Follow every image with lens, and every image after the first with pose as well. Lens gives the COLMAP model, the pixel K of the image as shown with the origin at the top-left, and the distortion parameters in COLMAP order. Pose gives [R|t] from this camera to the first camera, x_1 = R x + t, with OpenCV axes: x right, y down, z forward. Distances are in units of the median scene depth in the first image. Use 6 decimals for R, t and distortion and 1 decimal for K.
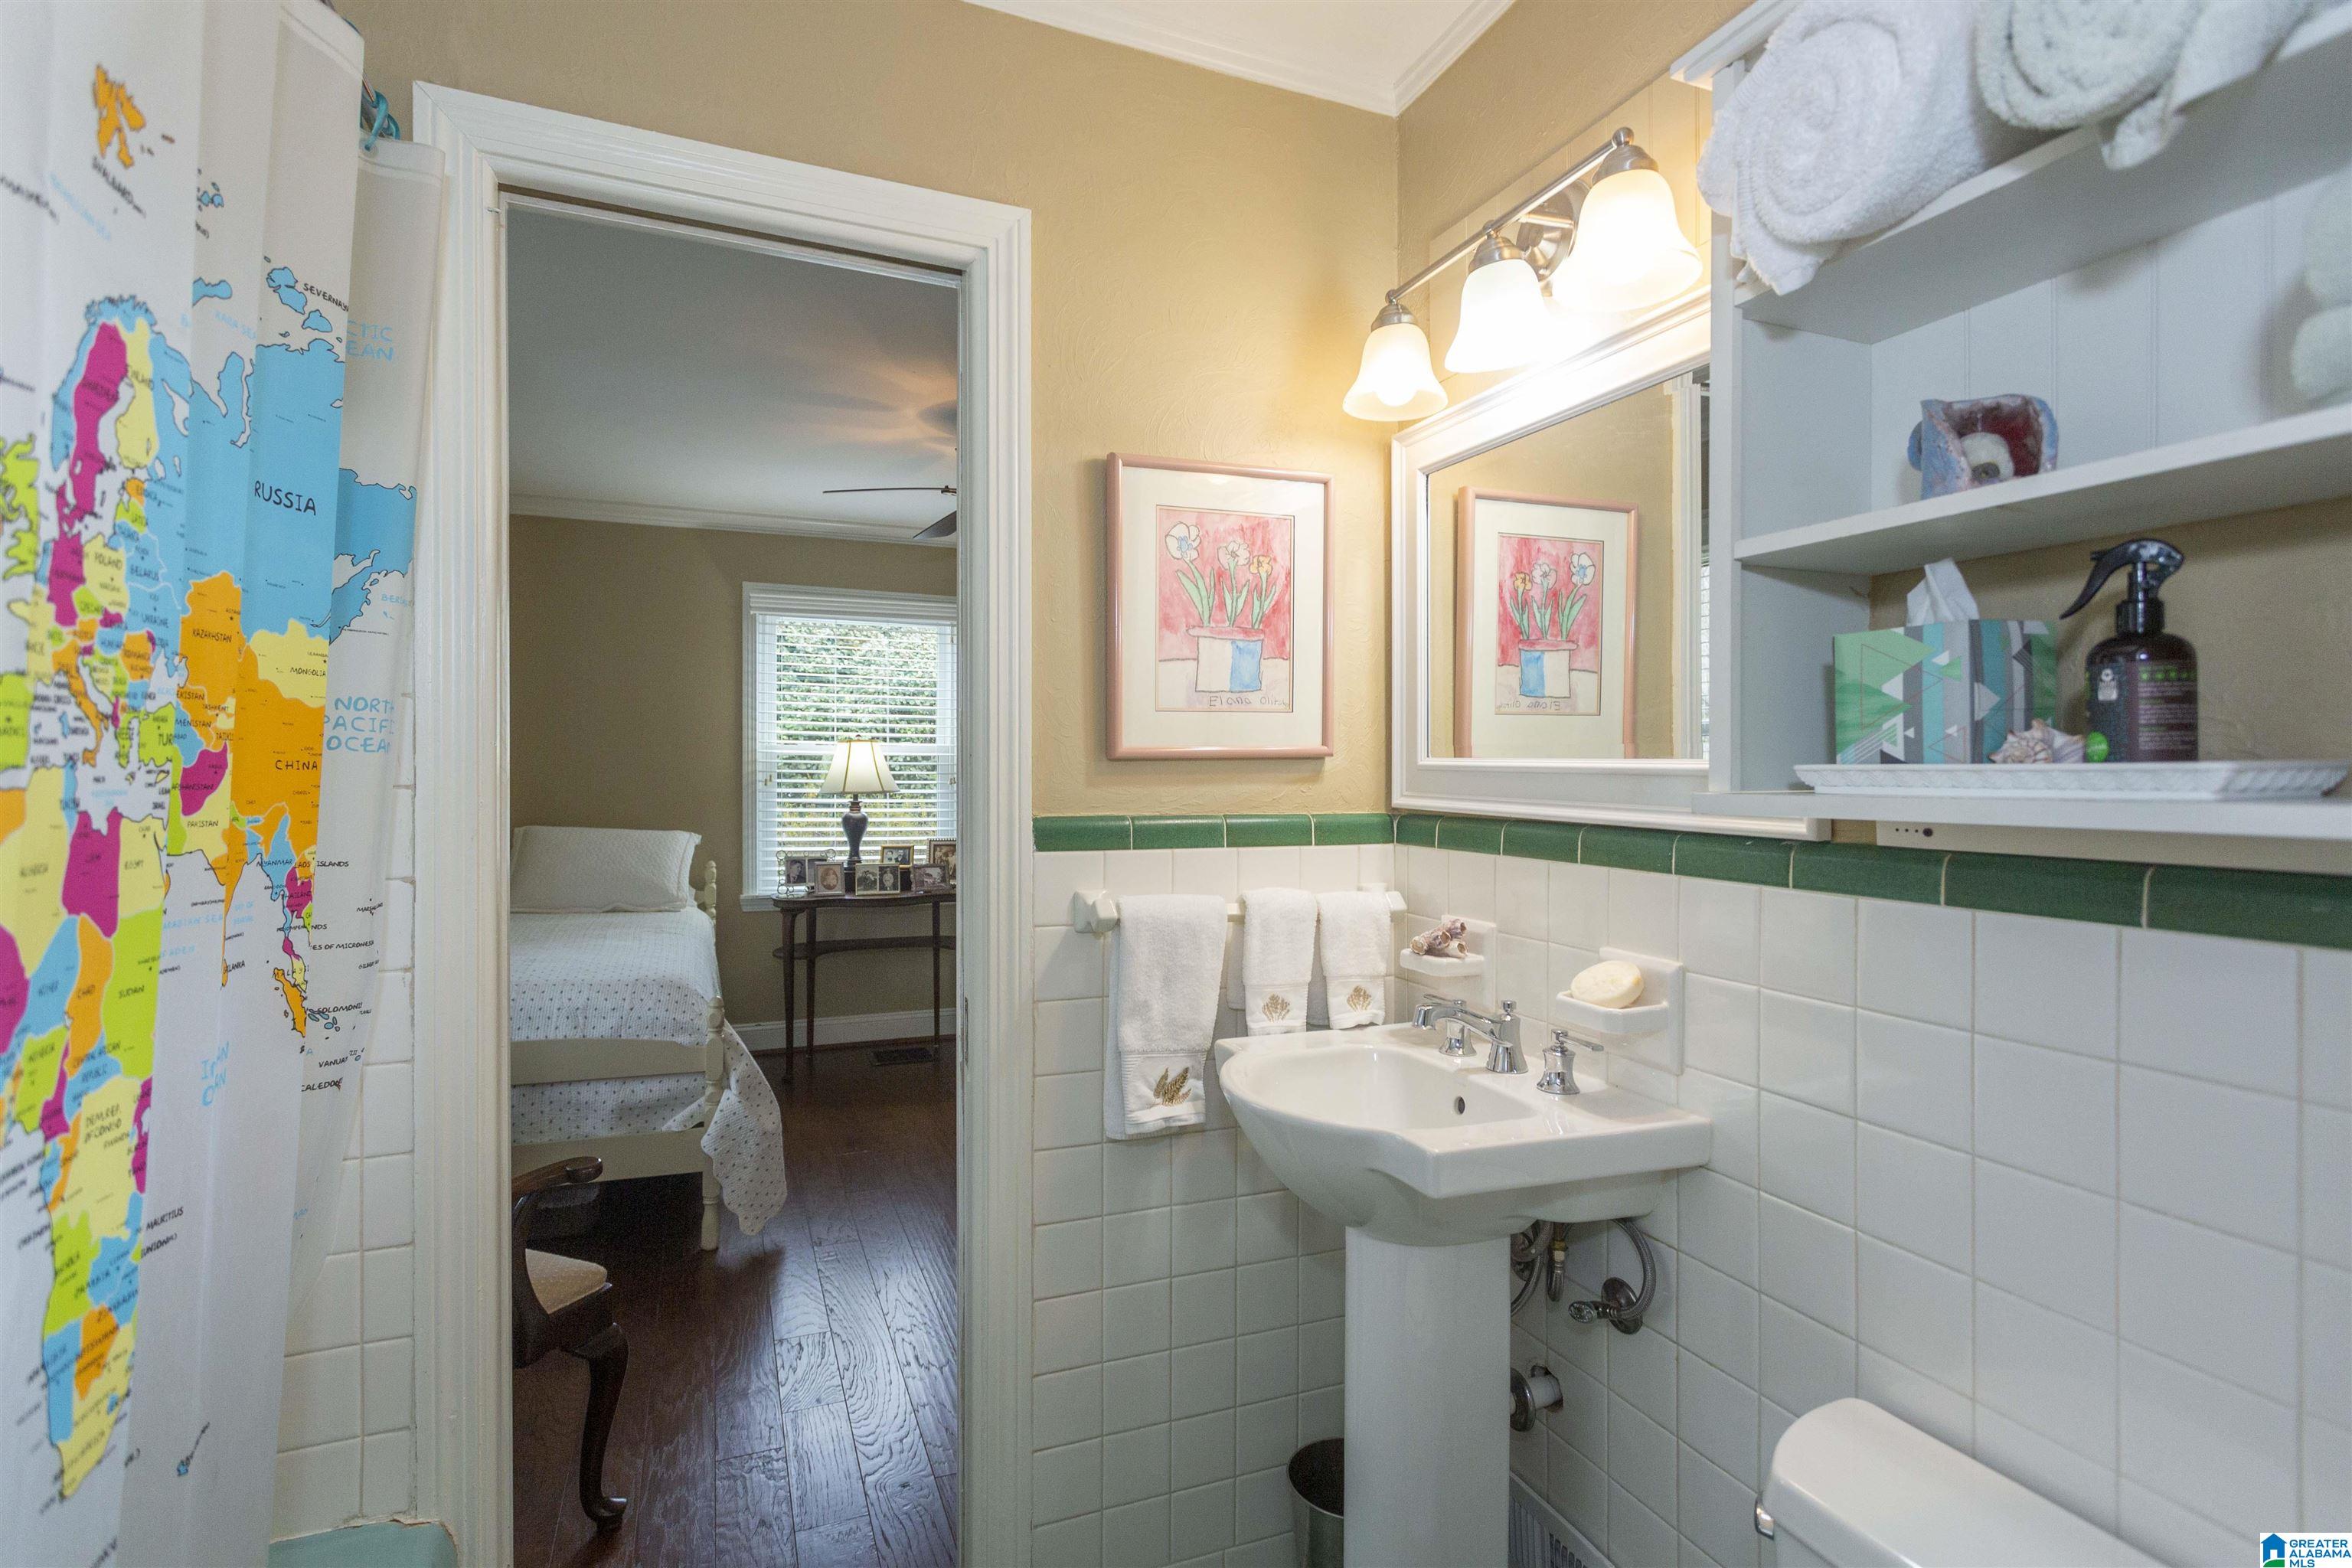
lens RADIAL K [[1114.4, 0, 1174.4], [0, 1114.4, 771.9], [0, 0, 1]] dist [0.001180, 0.000416]
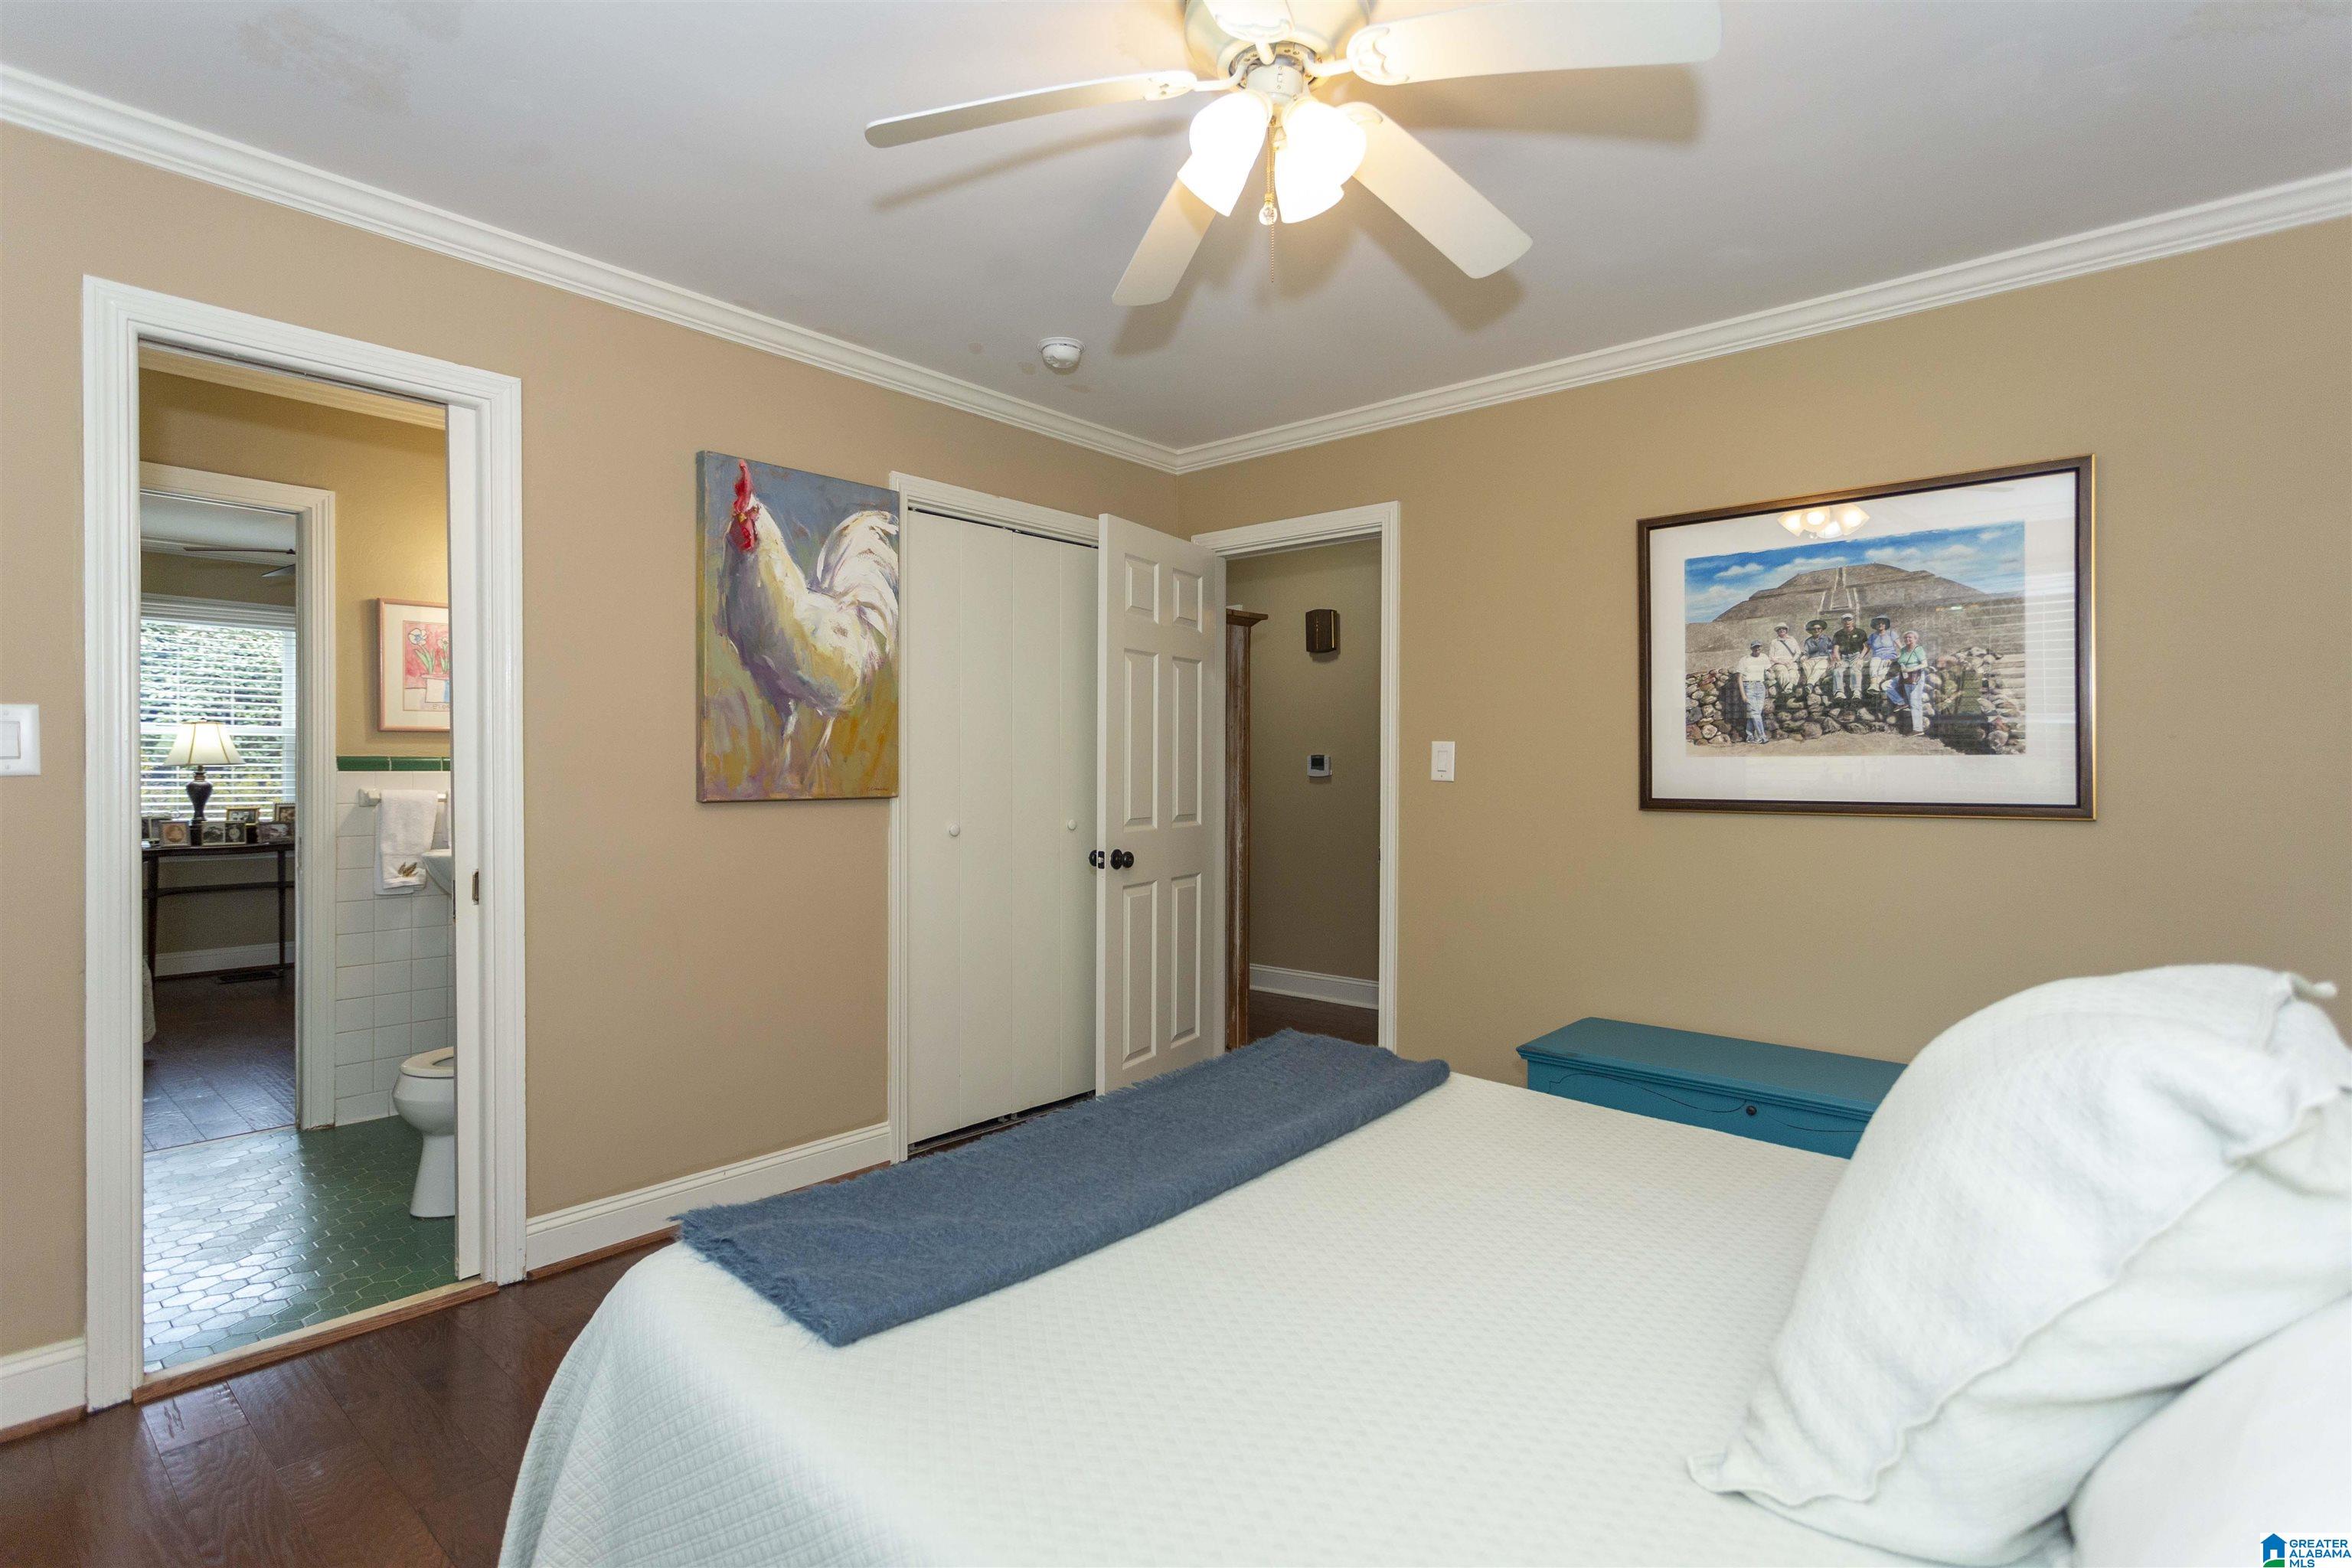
lens RADIAL K [[1153.3, 0, 1173.7], [0, 1153.3, 753.0], [0, 0, 1]] dist [0.000192, 0.000094]
pose [[0.900716, 0.000297, 0.434409, 0.131078], [0.003885, 0.999954, -0.008739, 0.021020], [-0.434391, 0.009559, 0.900674, -0.626818]]
